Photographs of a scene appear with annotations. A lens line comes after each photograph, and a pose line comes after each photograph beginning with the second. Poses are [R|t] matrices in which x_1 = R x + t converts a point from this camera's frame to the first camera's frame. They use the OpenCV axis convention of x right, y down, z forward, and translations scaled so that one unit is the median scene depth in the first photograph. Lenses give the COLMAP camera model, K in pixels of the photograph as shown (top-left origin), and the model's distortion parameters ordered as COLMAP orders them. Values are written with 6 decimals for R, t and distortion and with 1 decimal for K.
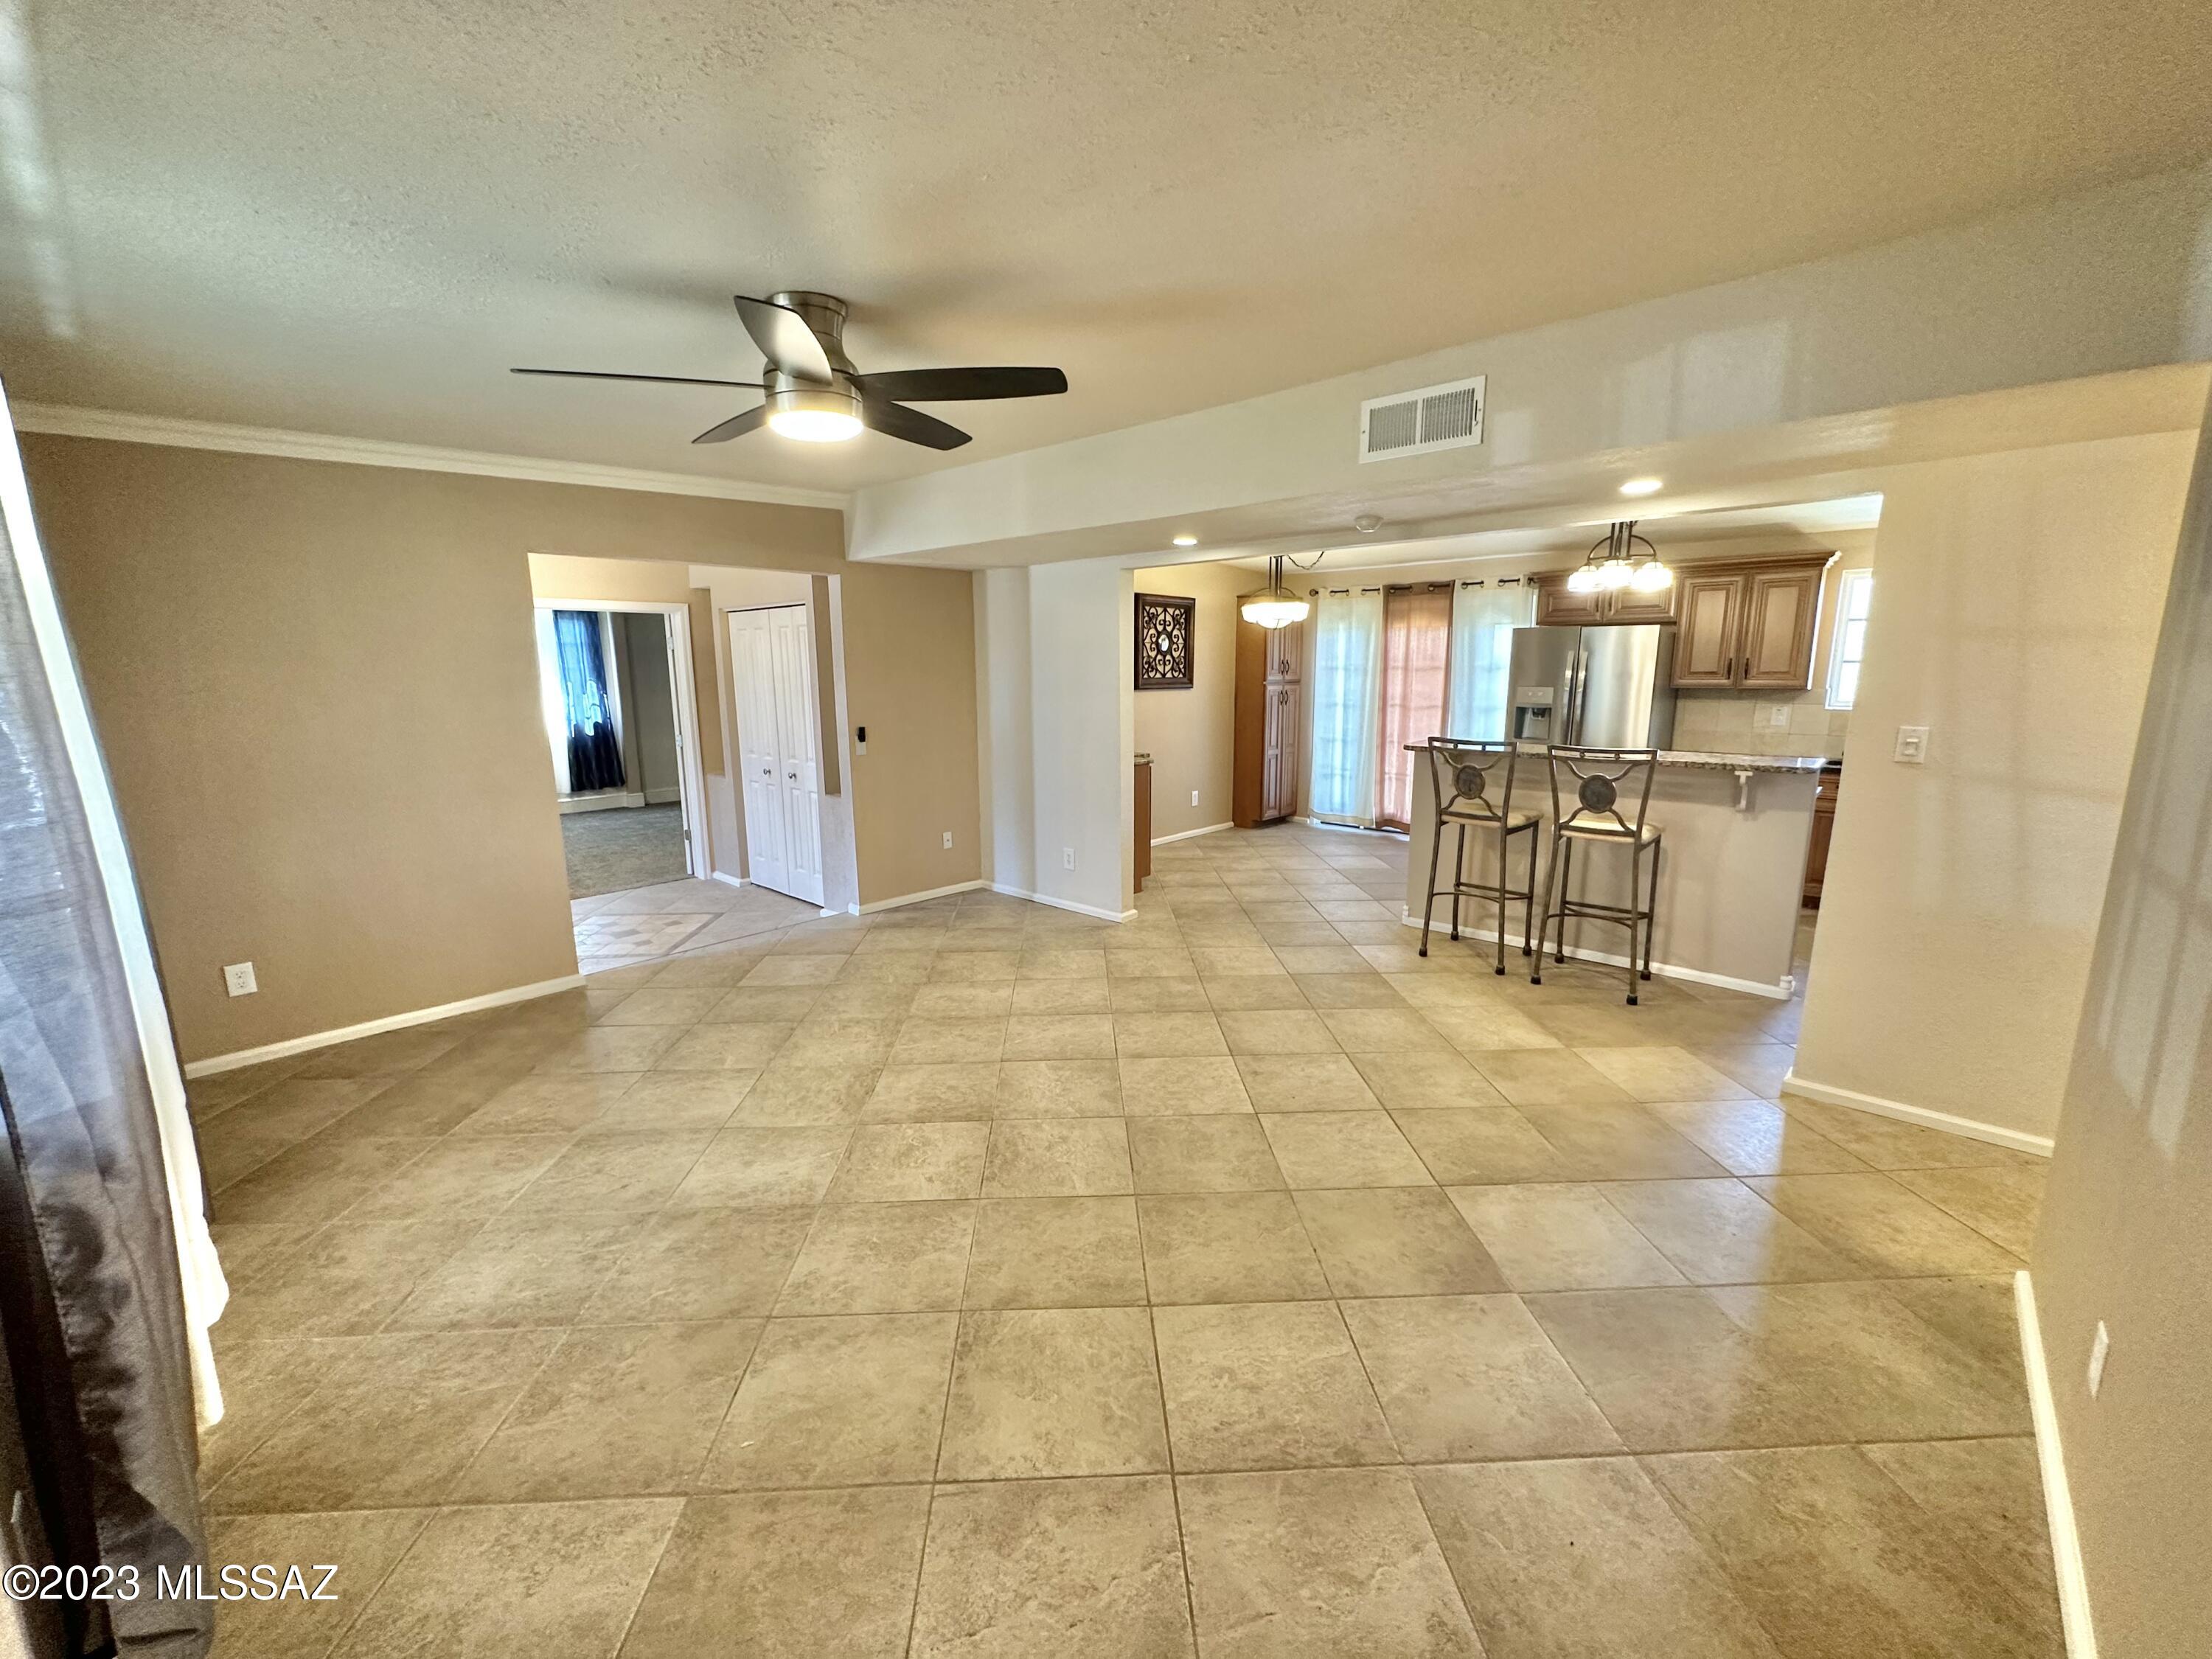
lens RADIAL K [[882.4, 0, 1105.3], [0, 882.4, 828.7], [0, 0, 1]] dist [-0.000922, 0.000679]
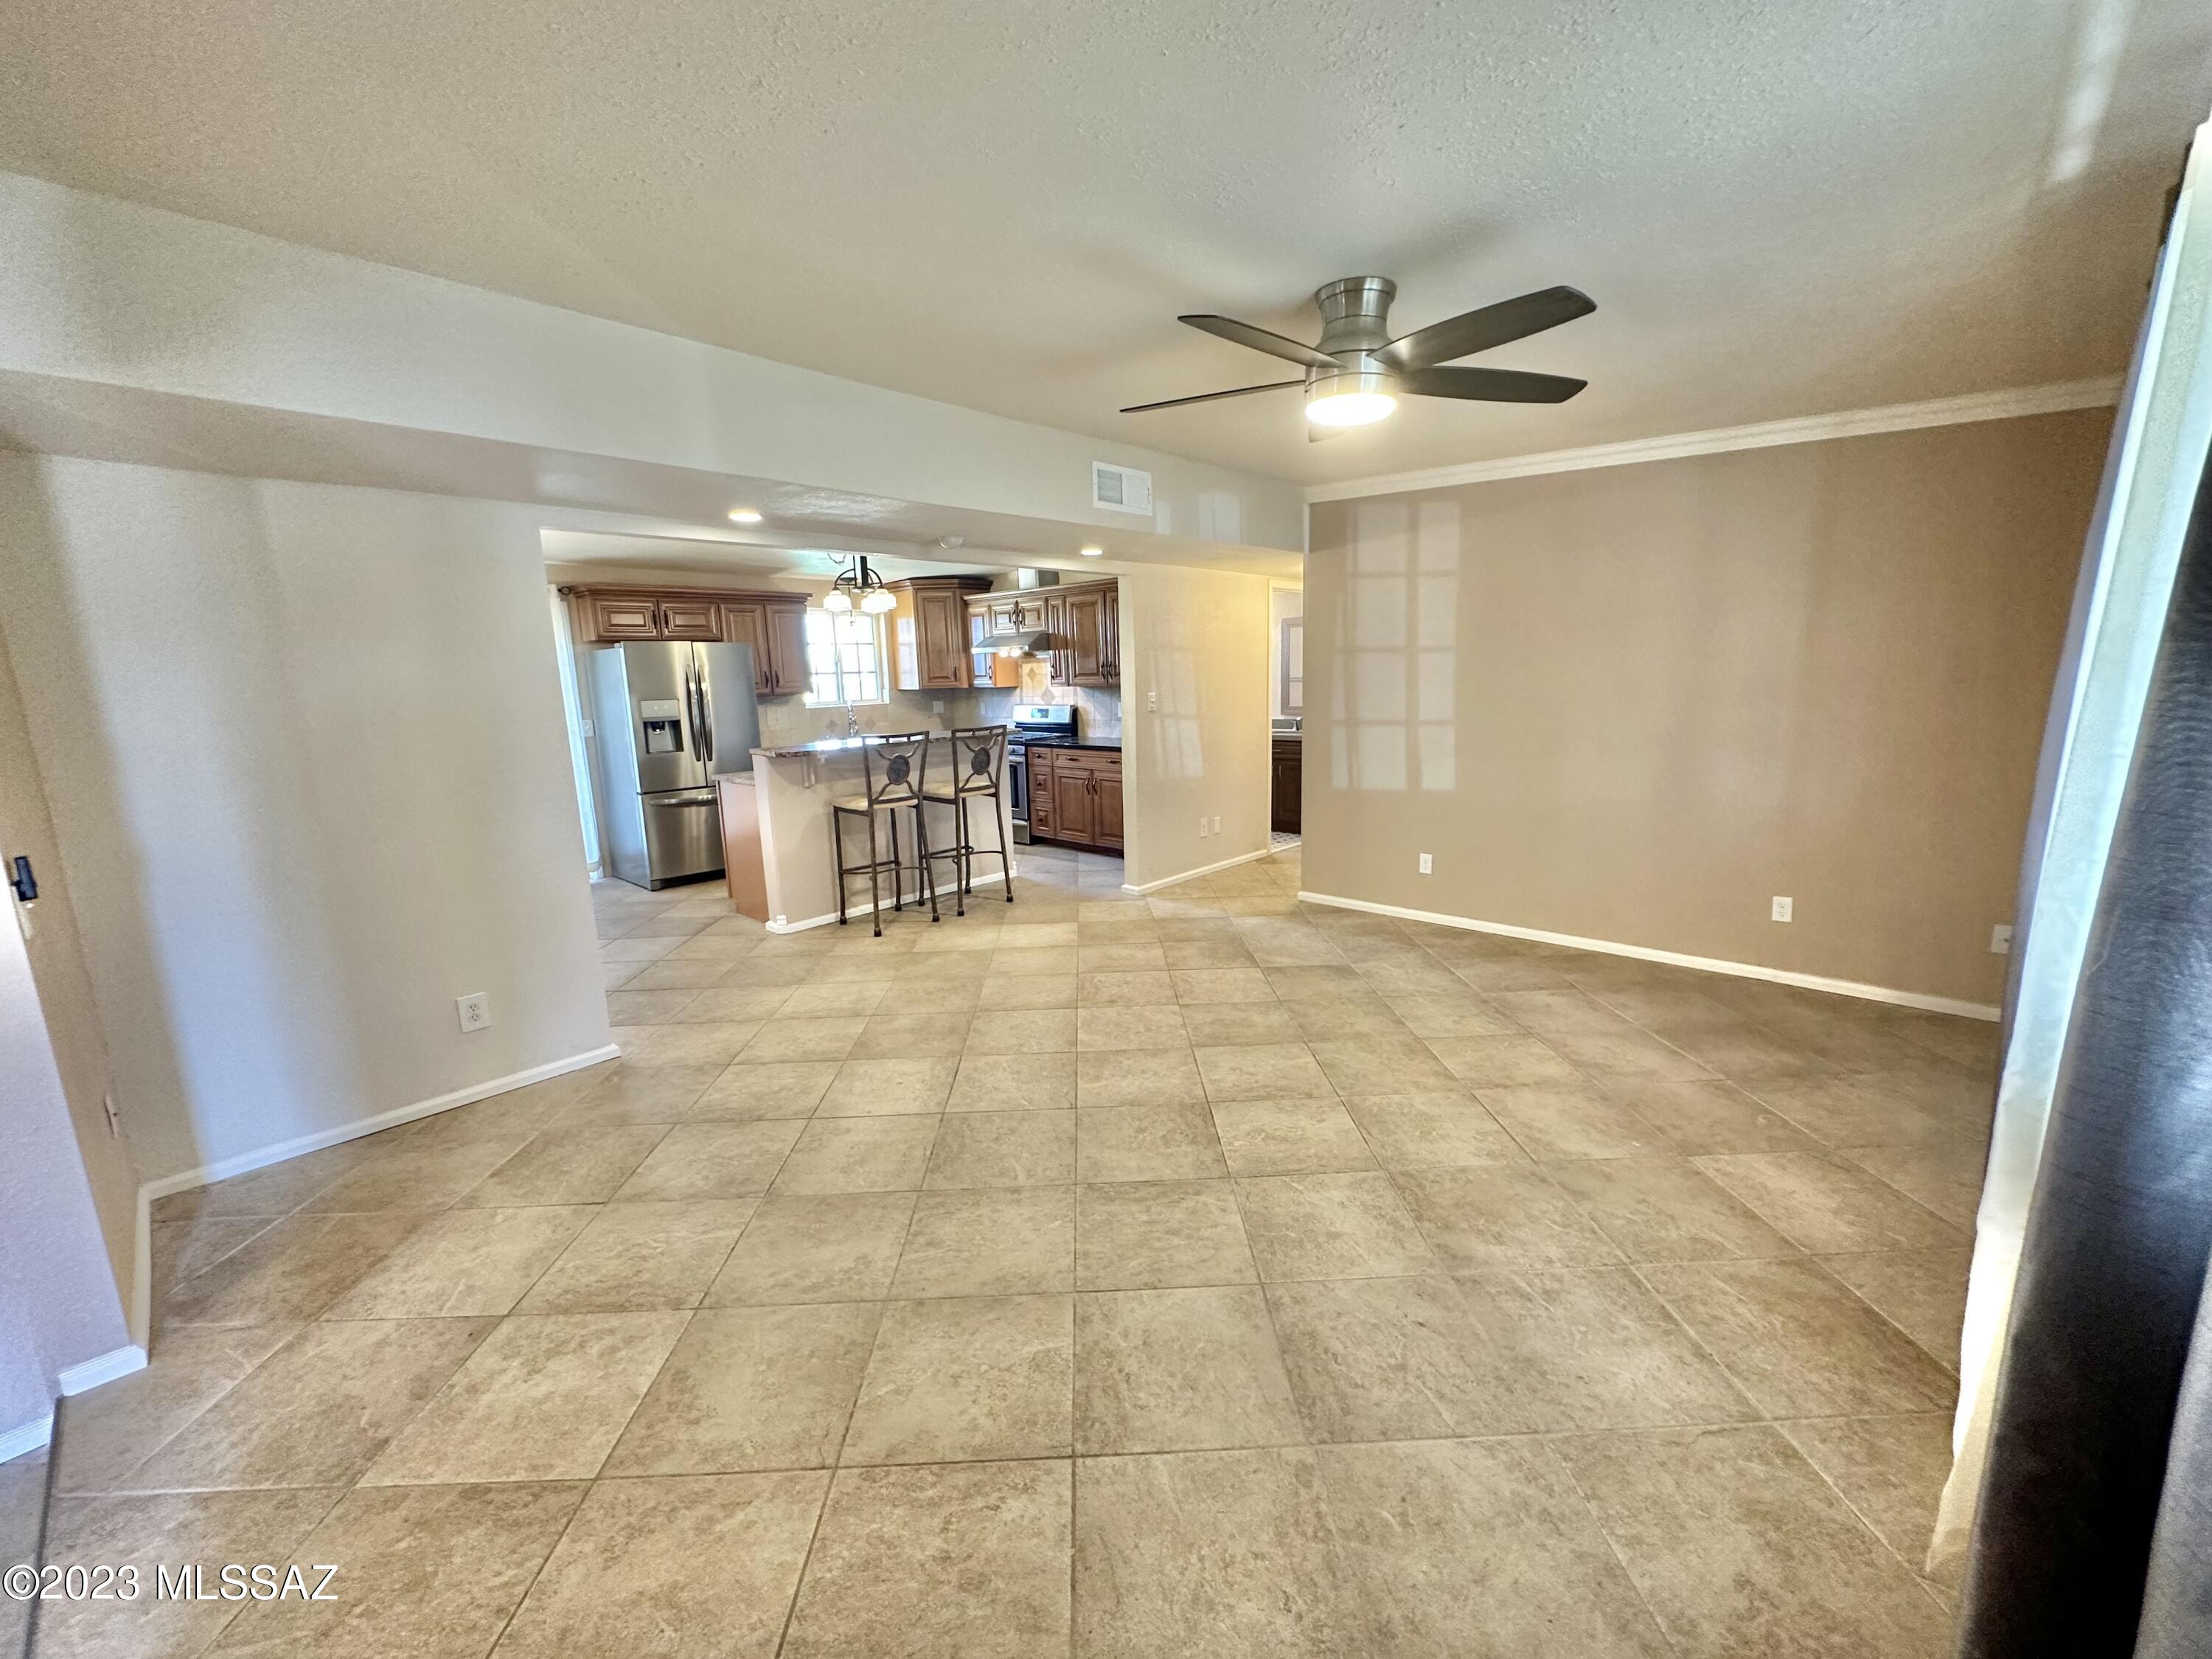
lens RADIAL K [[881.5, 0, 1106.0], [0, 881.5, 829.5], [0, 0, 1]] dist [-0.000079, 0.000359]
pose [[0.016112, -0.175094, 0.984420, -1.101795], [0.212596, 0.962635, 0.167740, -0.169669], [-0.977007, 0.206581, 0.052734, 1.026675]]
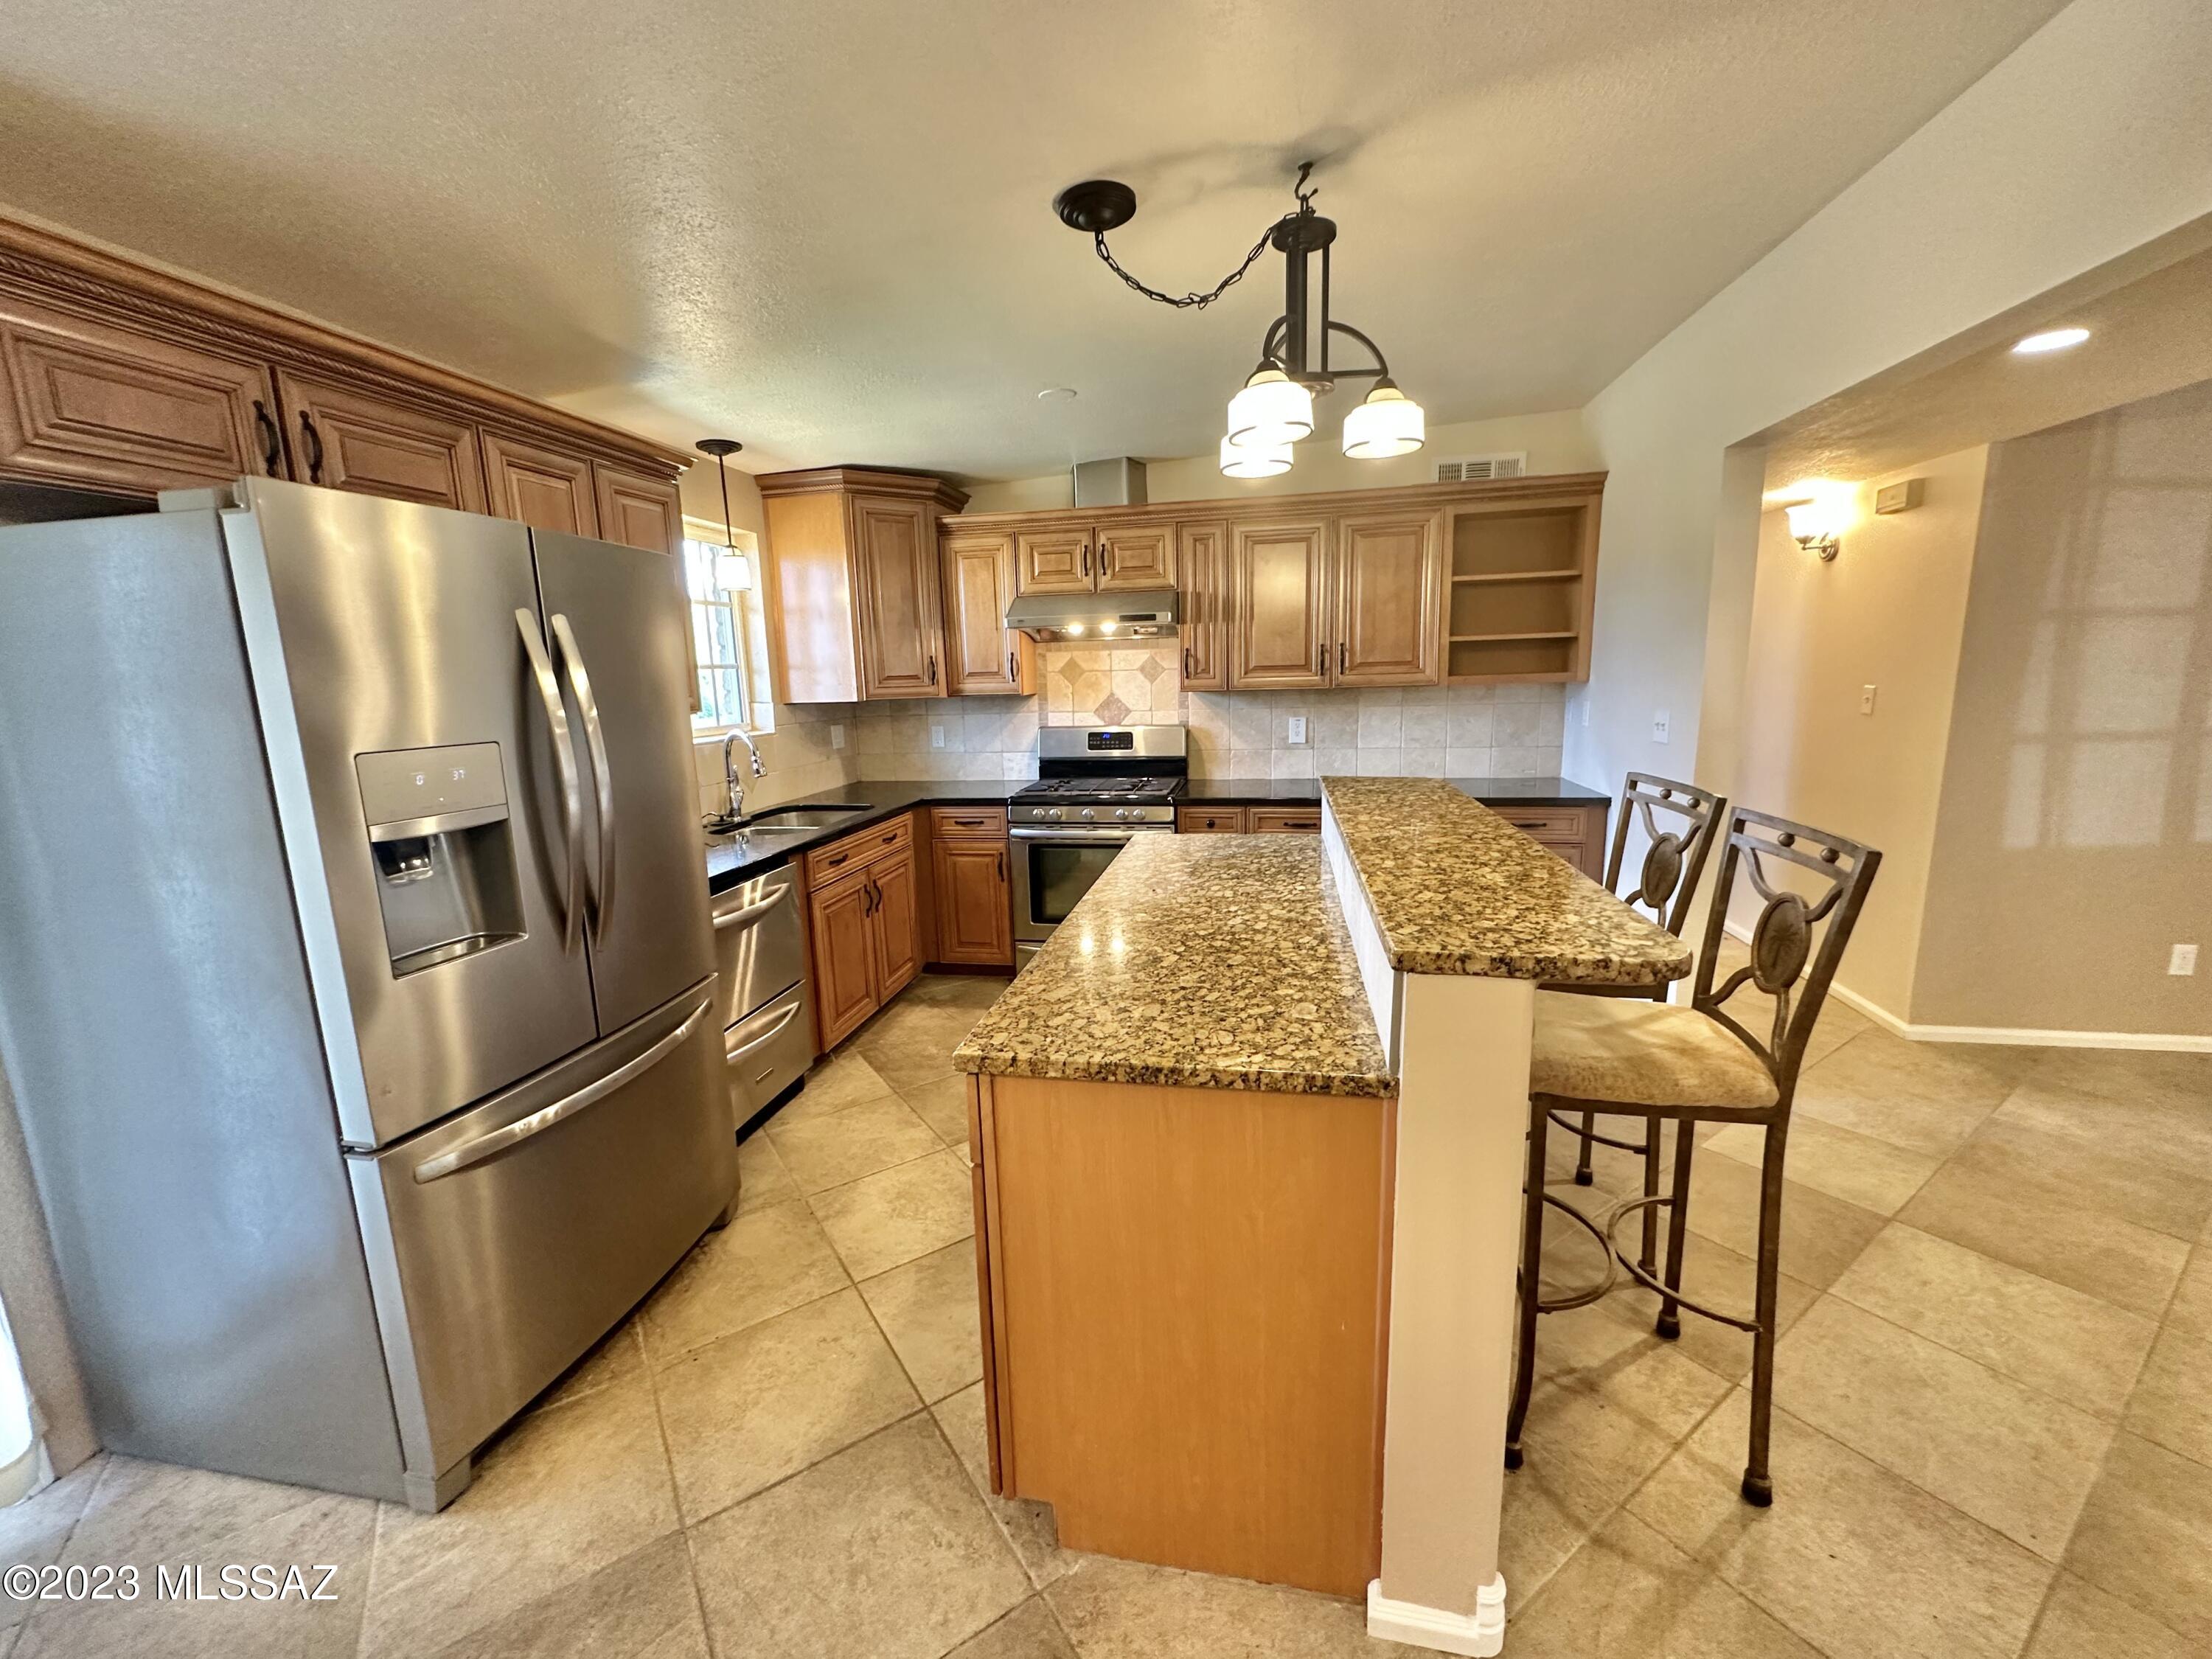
lens RADIAL K [[887.2, 0, 1101.6], [0, 887.2, 829.3], [0, 0, 1]] dist [-0.000126, 0.000471]
pose [[-0.516151, -0.133848, 0.845974, 0.382103], [0.187180, 0.946211, 0.263910, -0.361900], [-0.835794, 0.294567, -0.463334, 2.059151]]
